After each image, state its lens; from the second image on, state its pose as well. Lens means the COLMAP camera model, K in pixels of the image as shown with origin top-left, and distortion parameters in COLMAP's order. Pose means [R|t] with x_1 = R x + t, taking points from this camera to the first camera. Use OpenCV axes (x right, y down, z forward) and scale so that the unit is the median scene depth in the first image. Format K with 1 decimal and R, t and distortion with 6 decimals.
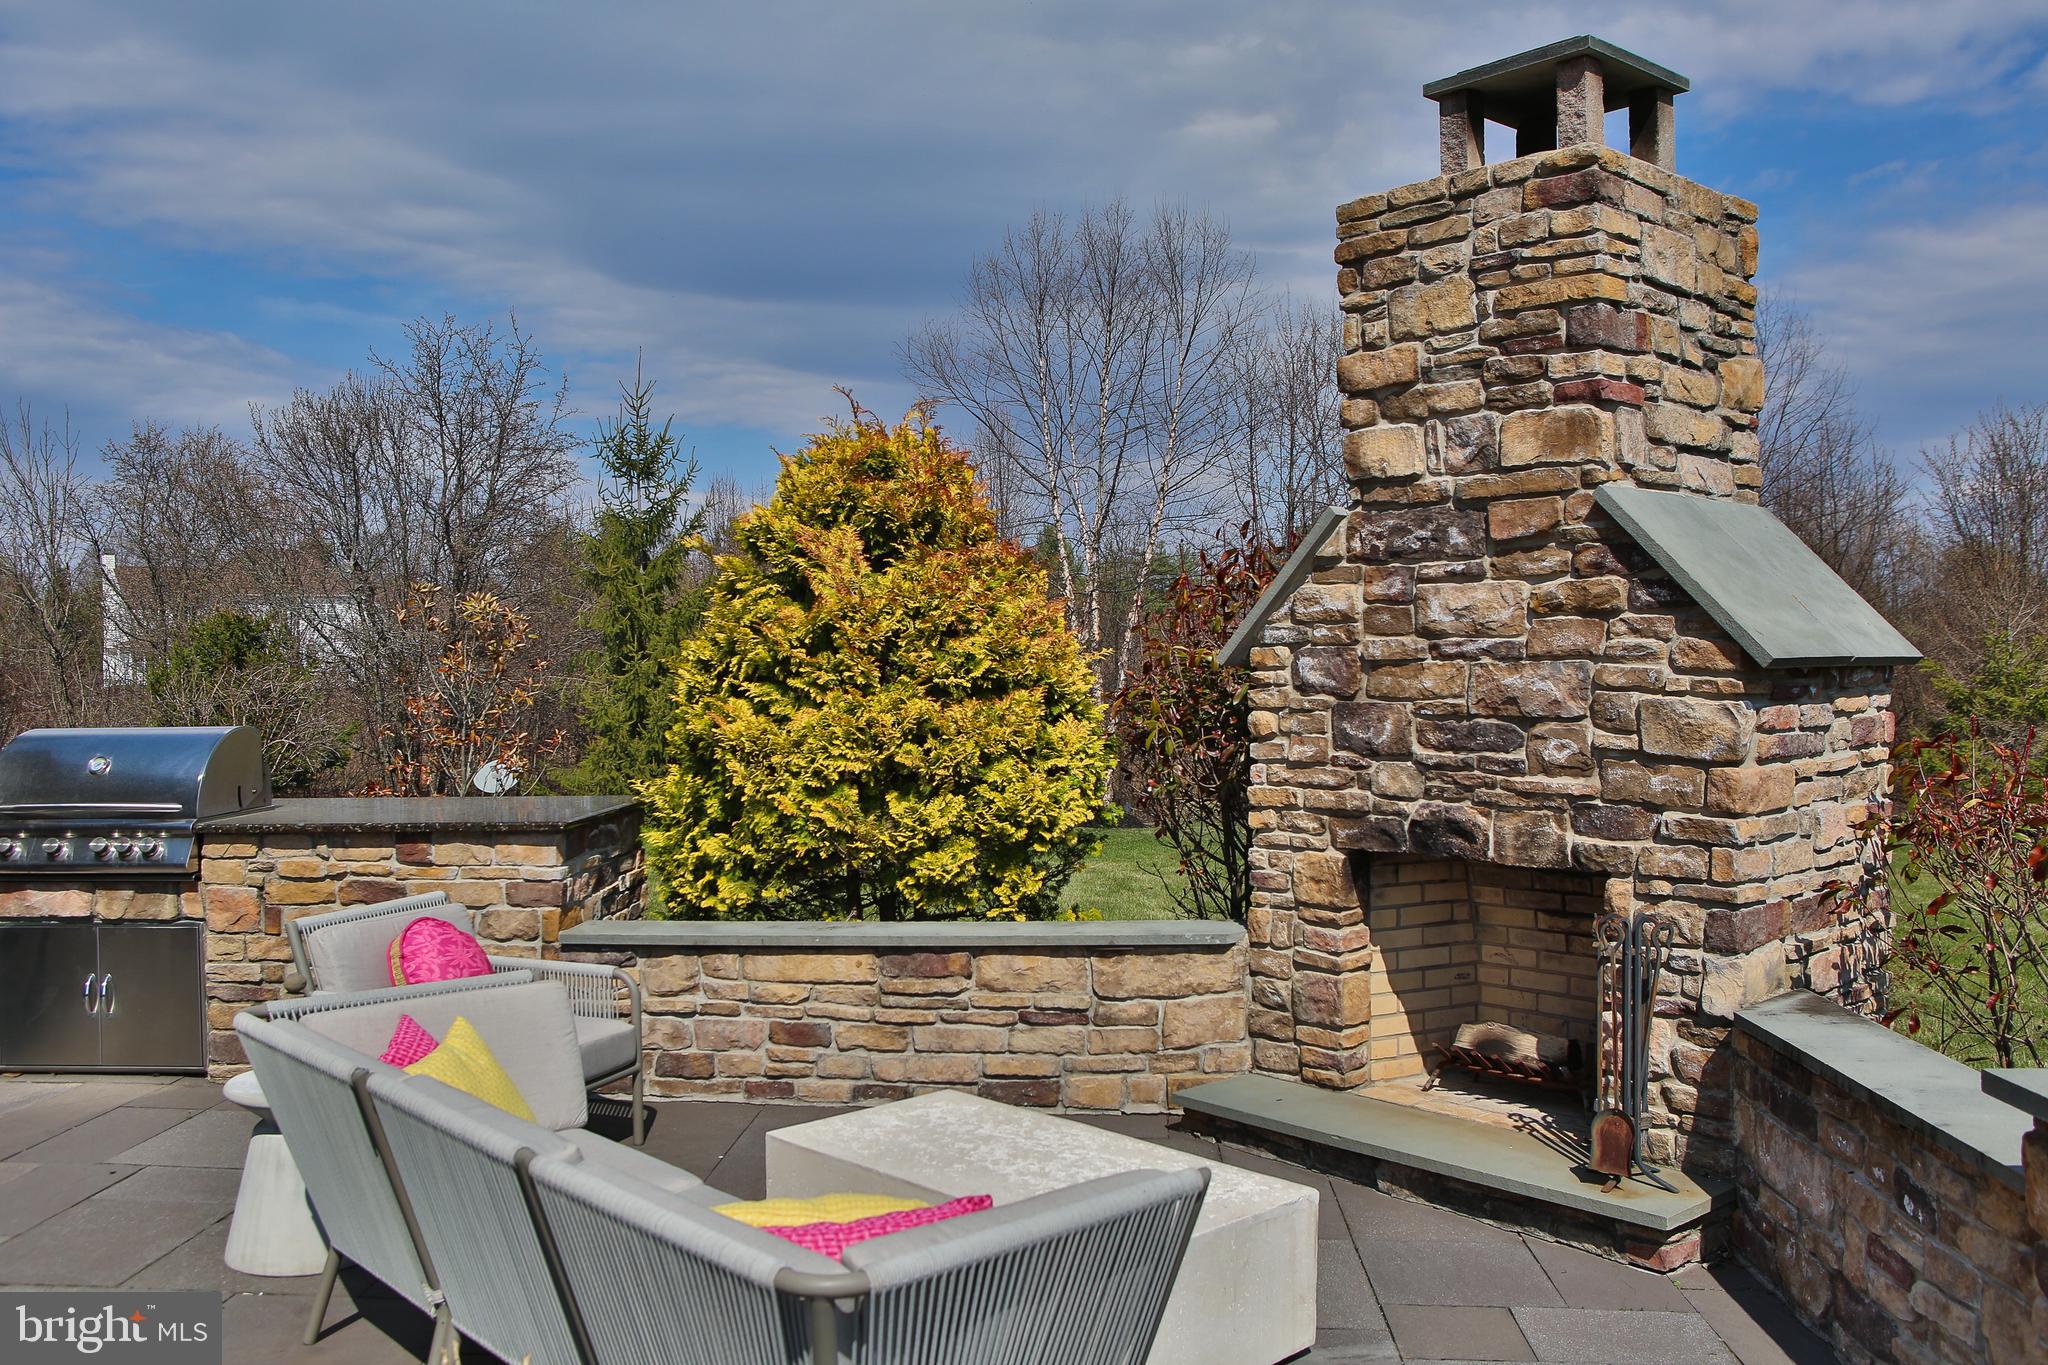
lens RADIAL K [[1686.1, 0, 1032.6], [0, 1686.1, 679.9], [0, 0, 1]] dist [-0.158745, 0.228096]
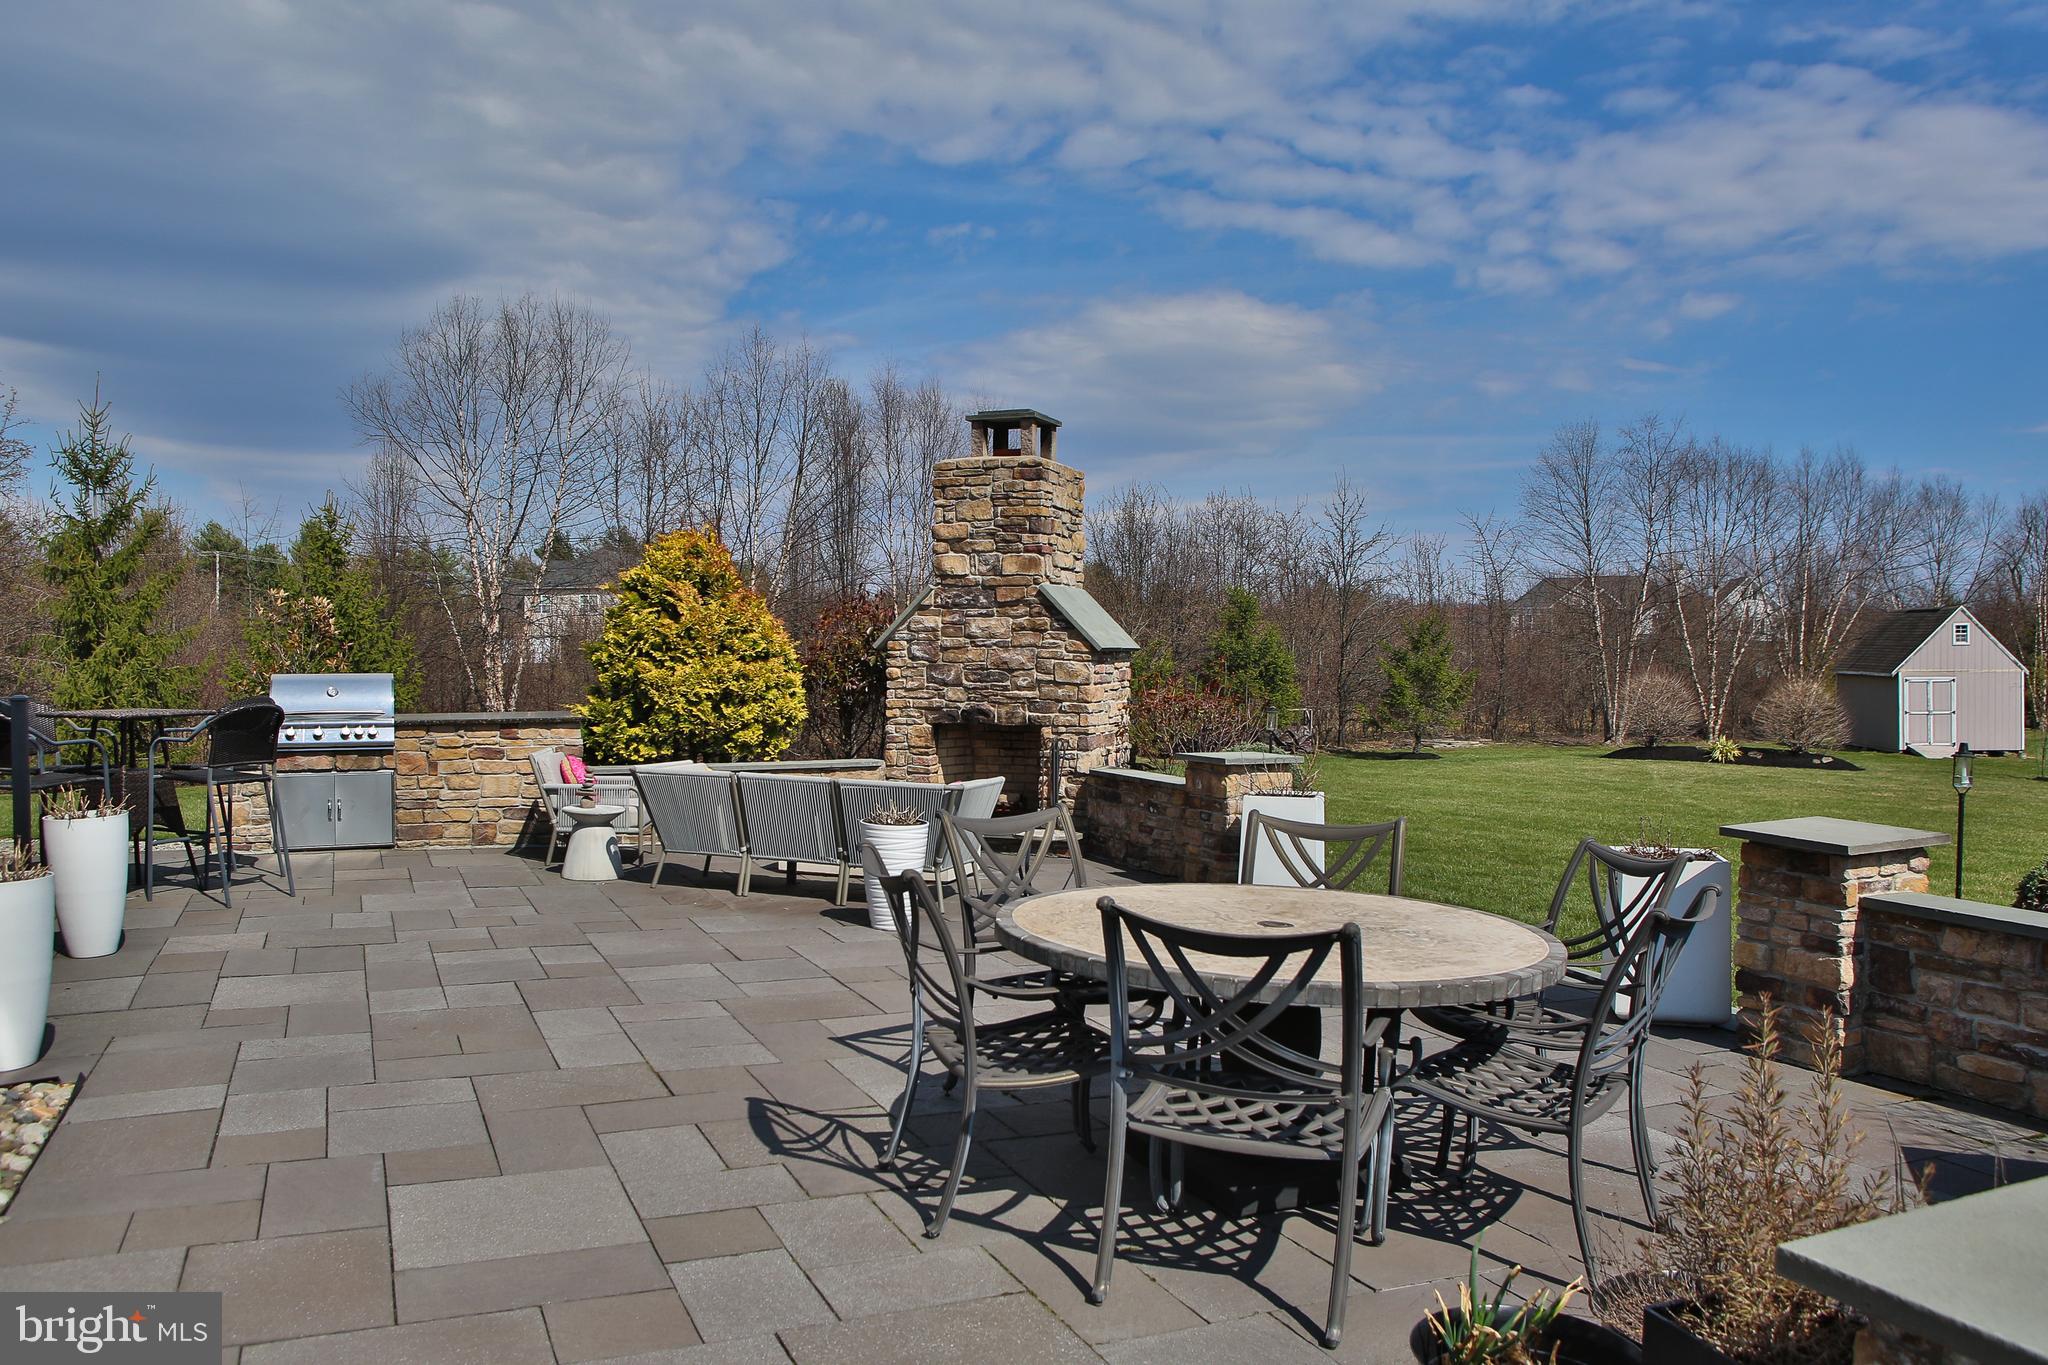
lens RADIAL K [[1686.1, 0, 1032.6], [0, 1686.1, 679.9], [0, 0, 1]] dist [-0.158745, 0.228096]
pose [[0.874188, 0.006882, 0.485539, -0.921605], [-0.007300, 0.999973, -0.001030, 0.039837], [-0.485533, -0.002644, 0.874215, -1.290114]]
